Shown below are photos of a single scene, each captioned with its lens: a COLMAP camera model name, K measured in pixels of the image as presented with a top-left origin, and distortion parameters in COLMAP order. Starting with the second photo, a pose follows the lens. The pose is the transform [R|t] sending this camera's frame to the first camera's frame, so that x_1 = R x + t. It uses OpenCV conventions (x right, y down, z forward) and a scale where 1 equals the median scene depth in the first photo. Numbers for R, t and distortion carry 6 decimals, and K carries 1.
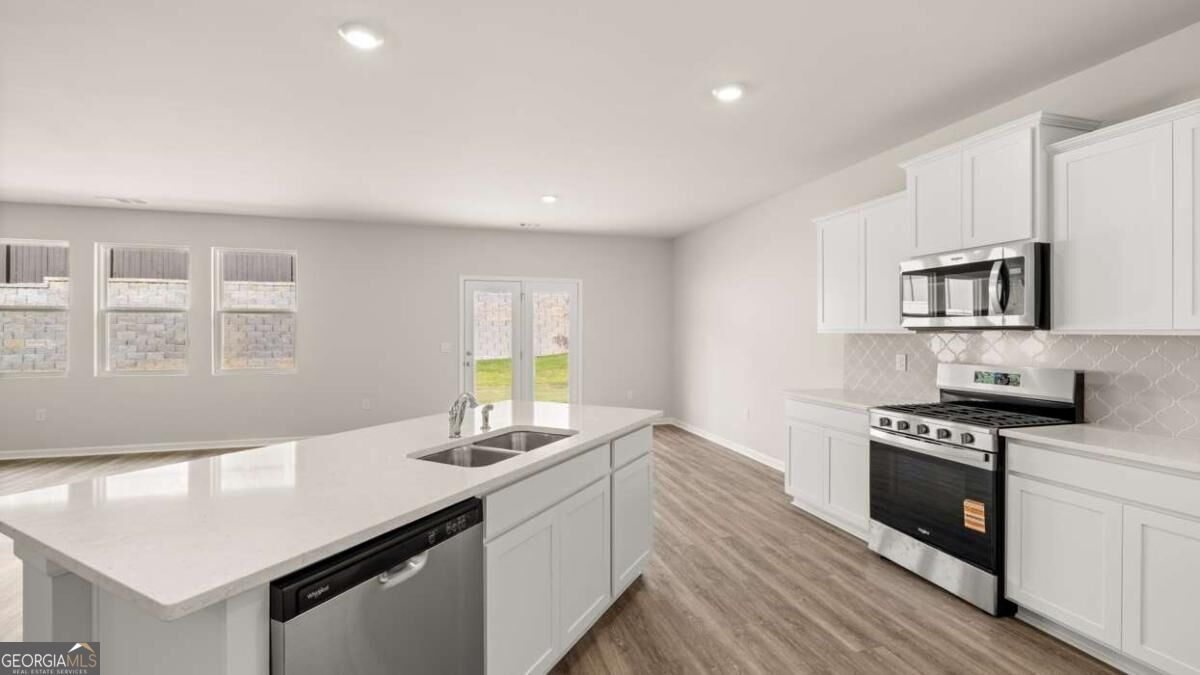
lens RADIAL K [[504.3, 0, 596.4], [0, 504.3, 331.5], [0, 0, 1]] dist [-0.001937, -0.000328]
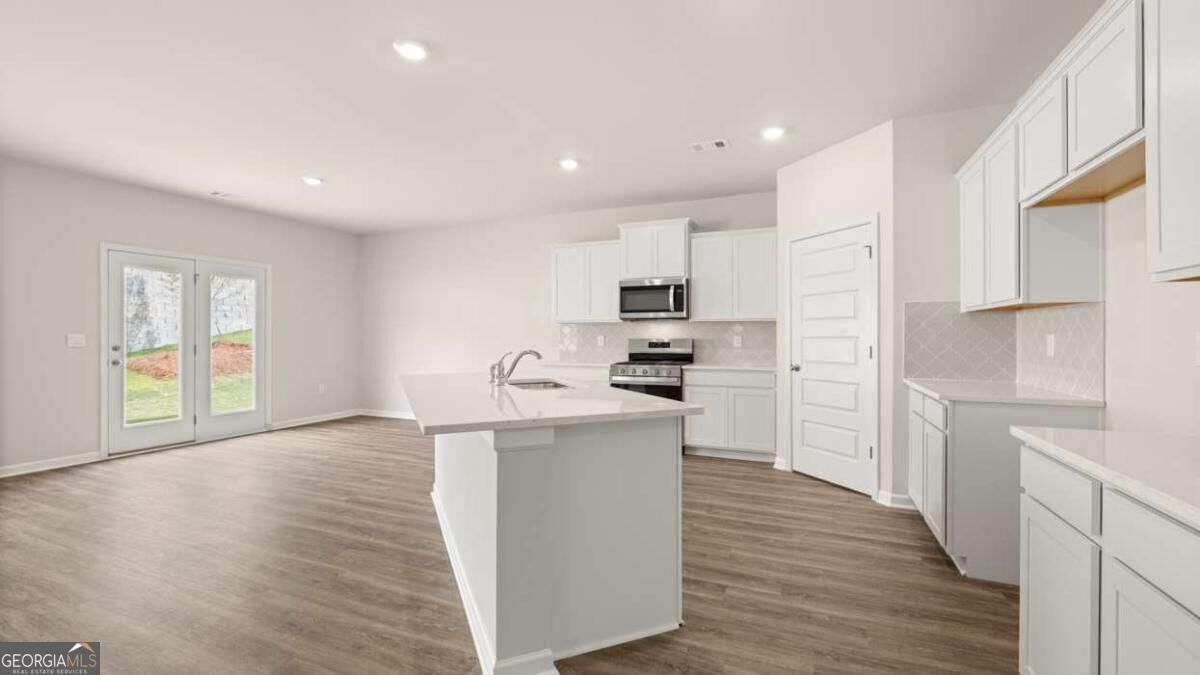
lens RADIAL K [[504.3, 0, 593.0], [0, 504.3, 337.3], [0, 0, 1]] dist [-0.001937, -0.000328]
pose [[0.634990, -0.003353, 0.772513, -0.380398], [0.000211, 0.999991, 0.004167, 0.023991], [-0.772520, -0.002483, 0.634985, -0.019022]]
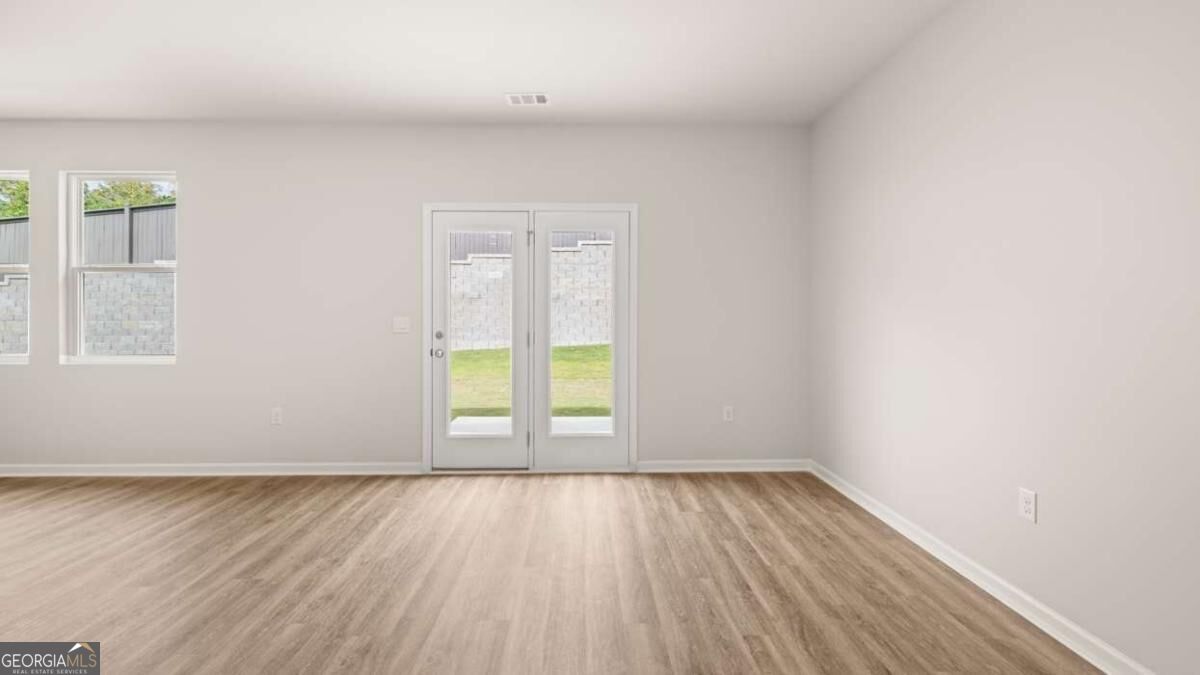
lens RADIAL K [[504.3, 0, 598.2], [0, 504.3, 319.8], [0, 0, 1]] dist [-0.001937, -0.000328]
pose [[0.968450, -0.000384, -0.249209, 0.072975], [0.001132, 0.999995, 0.002855, 0.023656], [0.249207, -0.003047, 0.968445, 0.476957]]
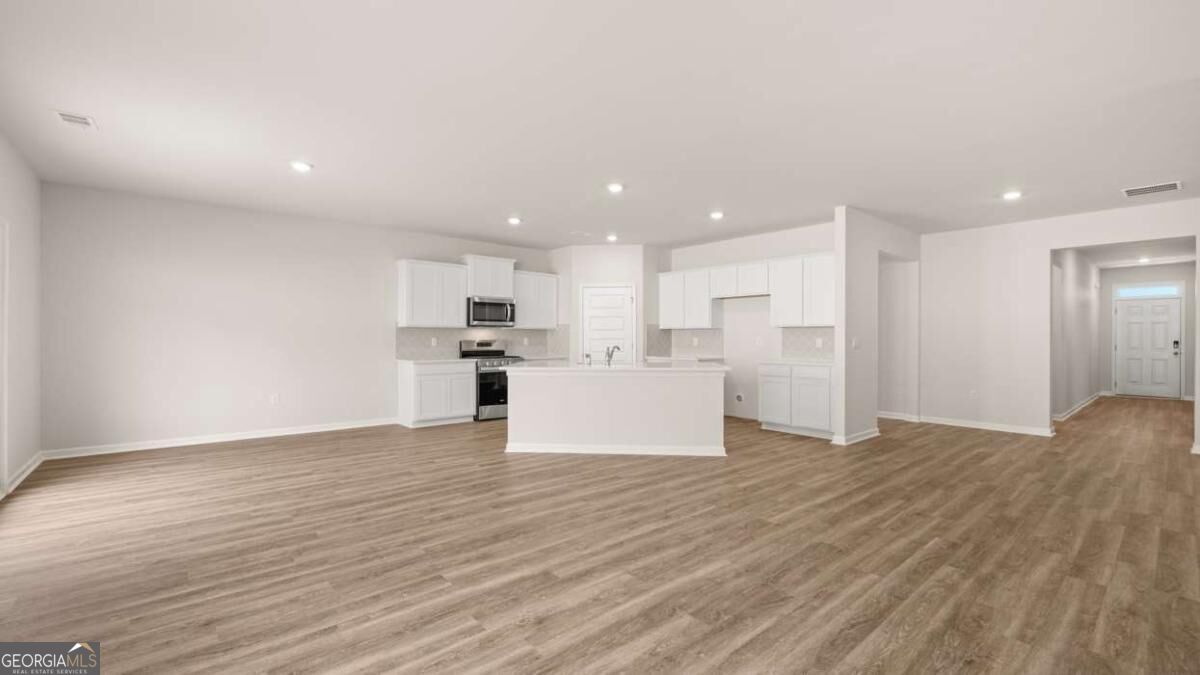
lens RADIAL K [[504.3, 0, 598.2], [0, 504.3, 338.0], [0, 0, 1]] dist [-0.001937, -0.000328]
pose [[-0.424284, -0.000102, 0.905529, -0.836971], [-0.001745, 0.999998, -0.000705, 0.025345], [-0.905528, -0.001879, -0.424283, 0.692902]]
